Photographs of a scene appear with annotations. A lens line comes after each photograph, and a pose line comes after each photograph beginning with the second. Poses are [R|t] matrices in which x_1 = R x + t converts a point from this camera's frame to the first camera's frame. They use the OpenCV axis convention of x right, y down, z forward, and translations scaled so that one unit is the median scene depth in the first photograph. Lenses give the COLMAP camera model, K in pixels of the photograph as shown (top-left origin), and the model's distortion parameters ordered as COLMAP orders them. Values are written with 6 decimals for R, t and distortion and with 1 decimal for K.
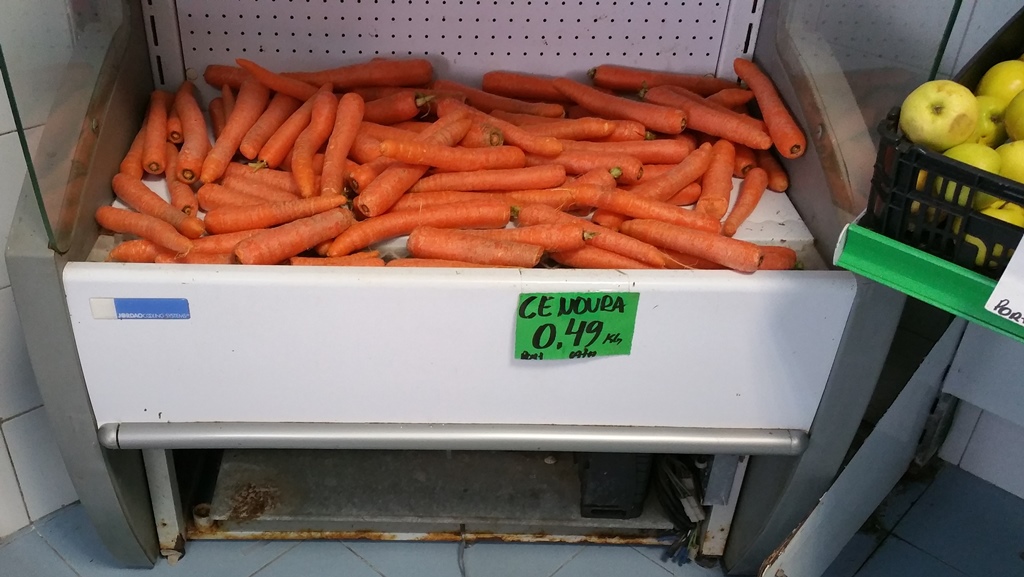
lens RADIAL K [[847.7, 0, 511.4], [0, 847.7, 314.9], [0, 0, 1]] dist [0.130894, -0.239928]
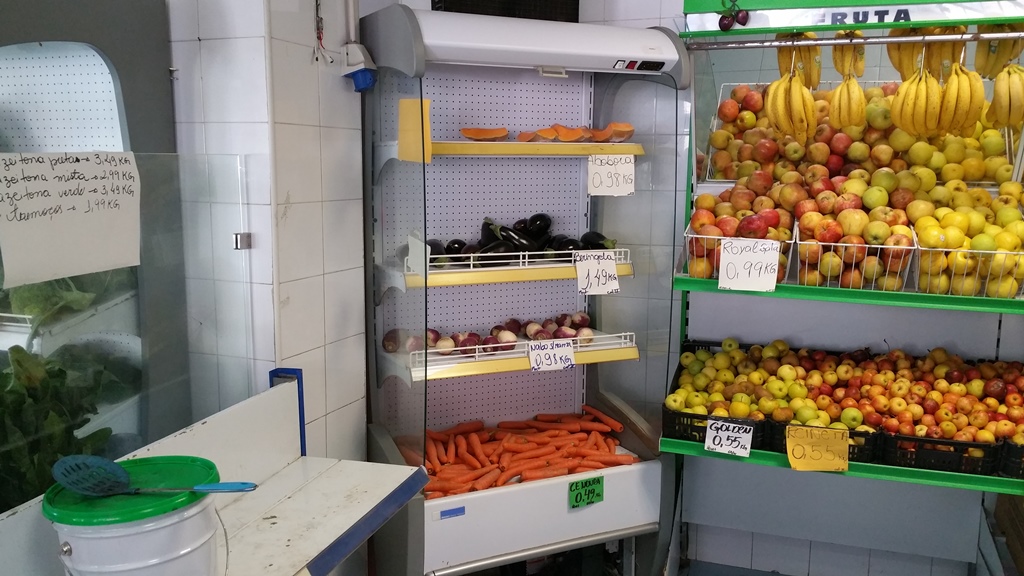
lens RADIAL K [[847.7, 0, 511.4], [0, 847.7, 314.4], [0, 0, 1]] dist [0.130894, -0.239928]
pose [[0.884165, -0.075467, 0.461038, -1.323355], [0.275920, 0.880711, -0.384988, 0.483135], [-0.376988, 0.467603, 0.799517, -1.376861]]
